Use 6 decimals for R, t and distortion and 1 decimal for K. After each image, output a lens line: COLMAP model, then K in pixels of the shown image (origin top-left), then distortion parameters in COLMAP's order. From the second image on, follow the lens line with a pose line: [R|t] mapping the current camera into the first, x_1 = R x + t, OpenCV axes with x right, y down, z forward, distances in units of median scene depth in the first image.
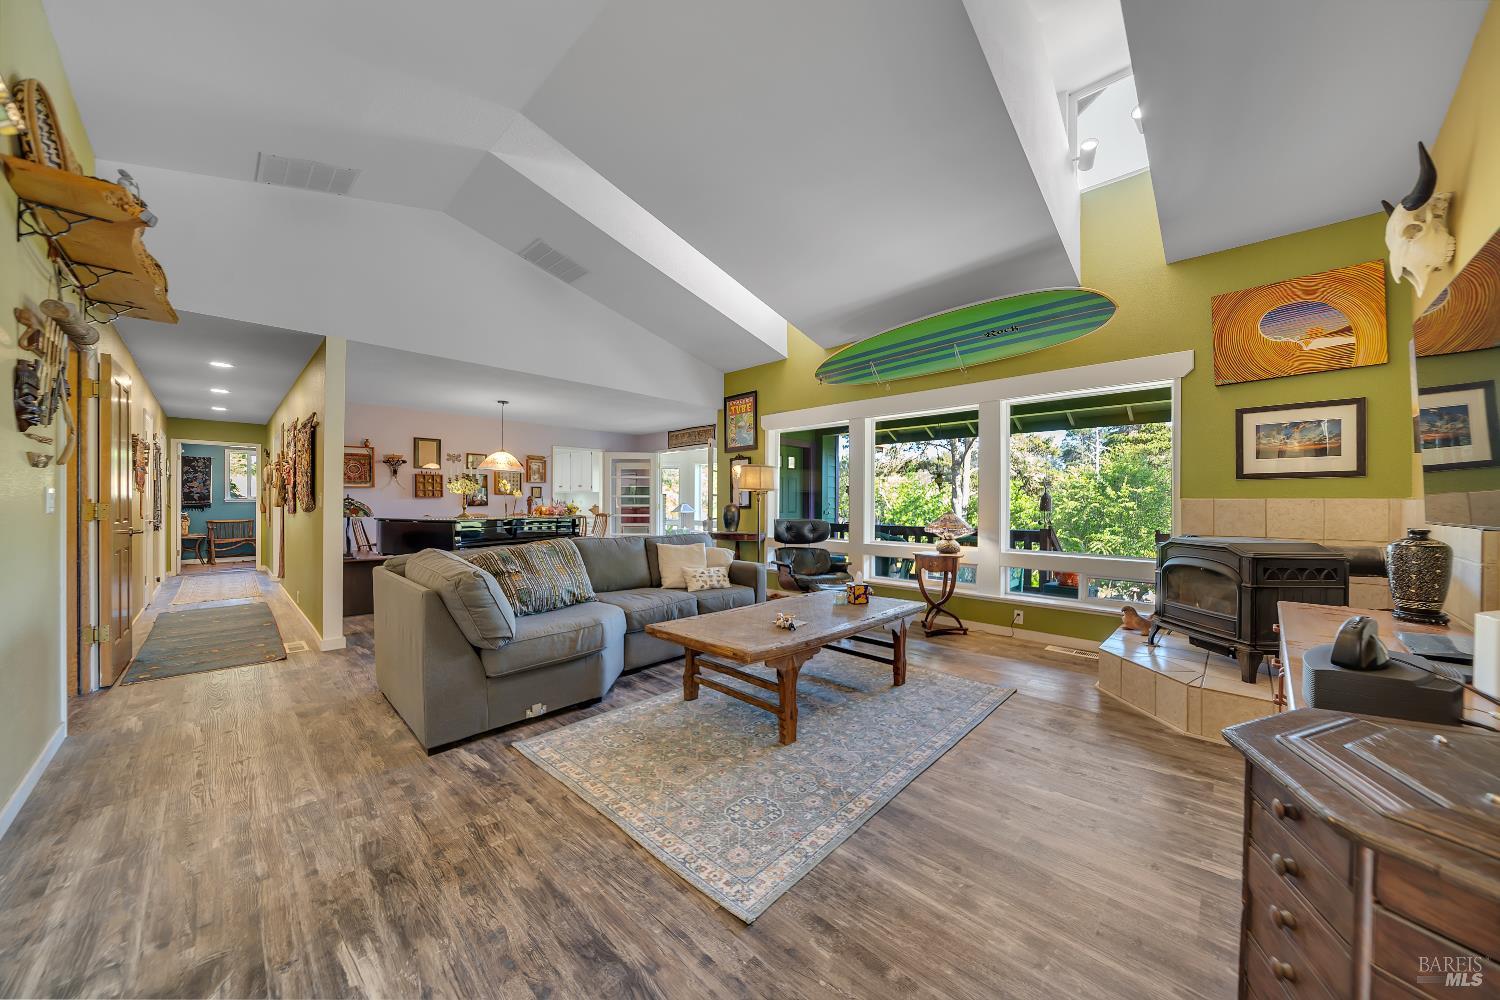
lens RADIAL K [[526.6, 0, 750.5], [0, 526.6, 500.1], [0, 0, 1]] dist [0.000462, 0.000014]
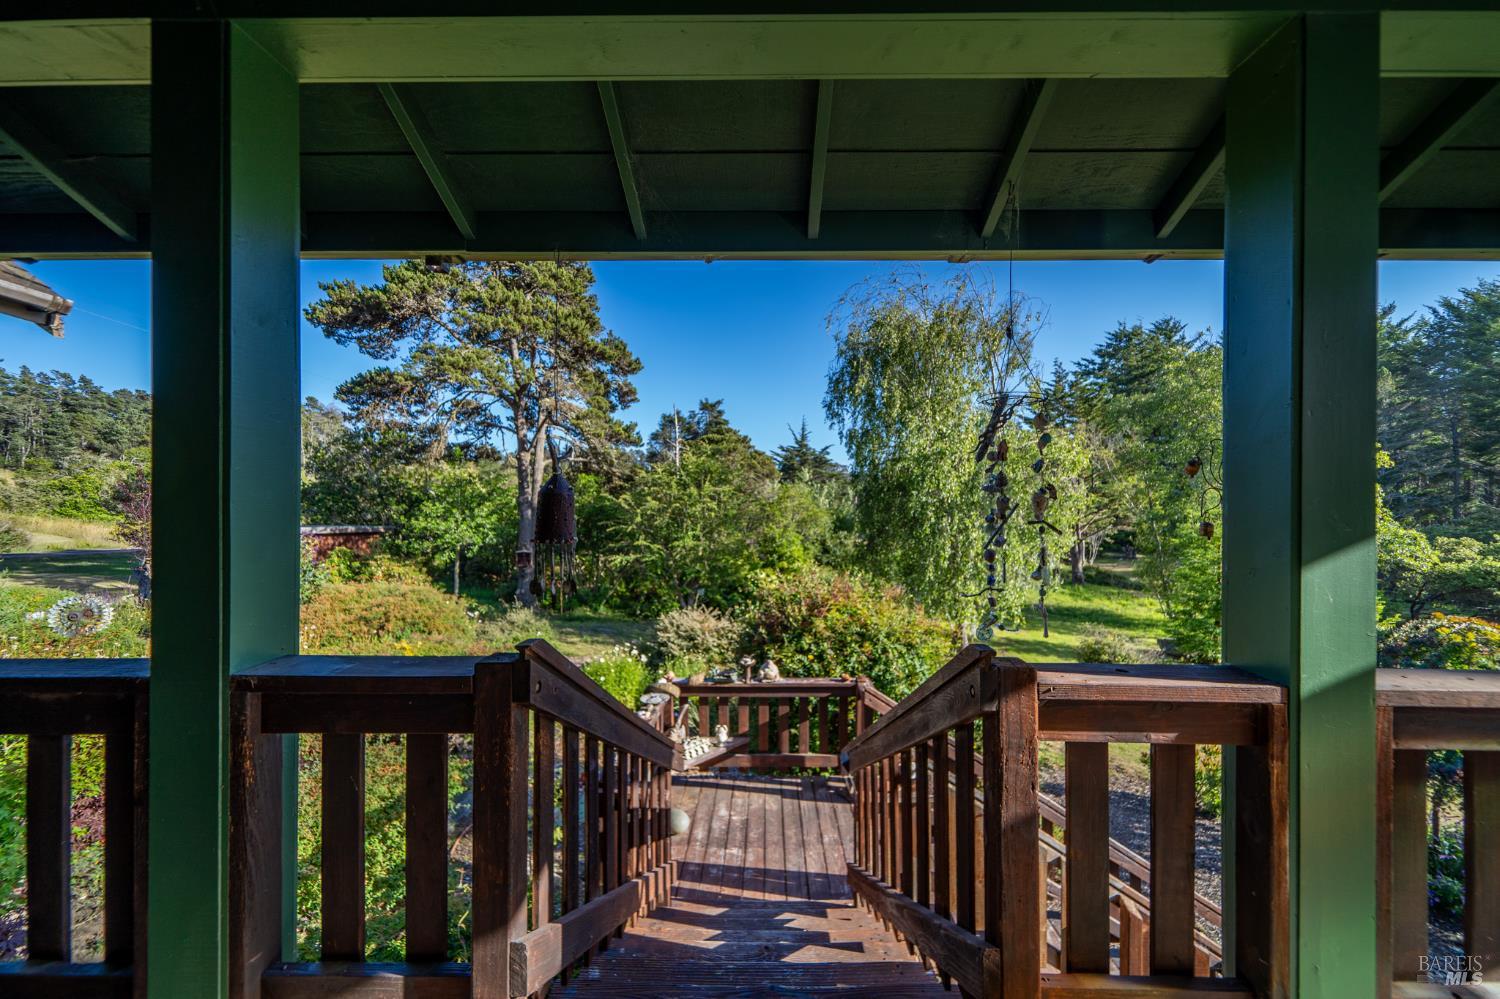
lens RADIAL K [[521.1, 0, 754.3], [0, 521.1, 501.2], [0, 0, 1]] dist [0.001268, 0.000012]
pose [[0.738820, 0.006210, 0.673874, 0.200417], [-0.008894, 0.999960, 0.000535, -0.000350], [-0.673844, -0.006389, 0.738846, 0.327086]]
